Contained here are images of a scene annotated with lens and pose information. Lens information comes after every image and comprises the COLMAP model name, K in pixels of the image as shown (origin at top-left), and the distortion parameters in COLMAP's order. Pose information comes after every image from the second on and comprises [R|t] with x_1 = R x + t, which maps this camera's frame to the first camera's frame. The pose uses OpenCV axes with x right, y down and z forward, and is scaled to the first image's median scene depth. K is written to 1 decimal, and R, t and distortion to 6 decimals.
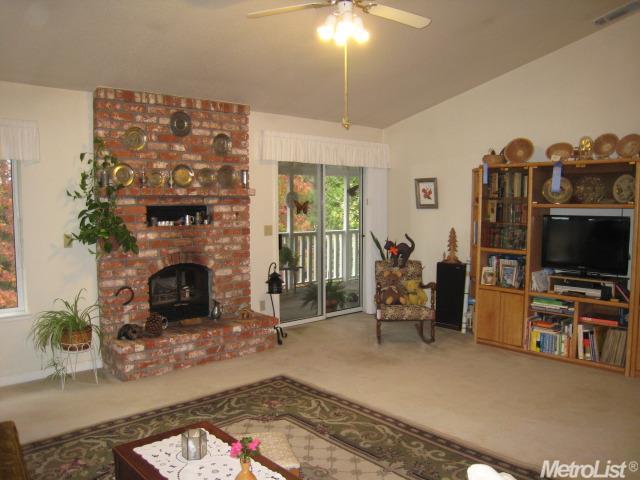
lens RADIAL K [[529.2, 0, 319.3], [0, 529.2, 257.2], [0, 0, 1]] dist [-0.123982, 0.100224]
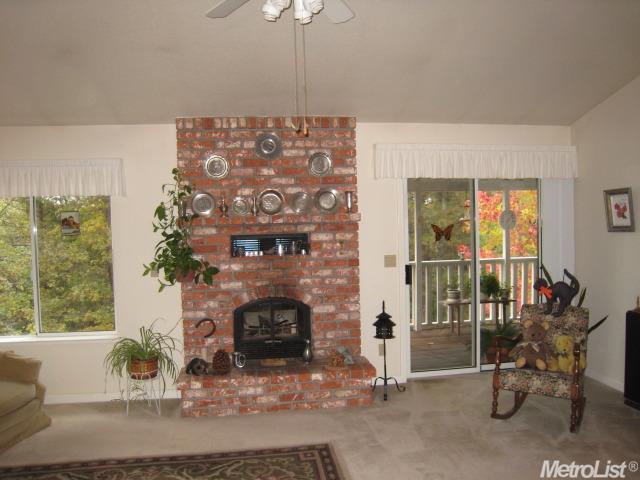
lens RADIAL K [[529.2, 0, 319.3], [0, 529.2, 257.2], [0, 0, 1]] dist [-0.123982, 0.100224]
pose [[0.831389, 0.012273, -0.555556, 0.323495], [-0.032756, 0.999100, -0.026947, -0.036218], [0.554725, 0.040601, 0.831042, 0.280372]]
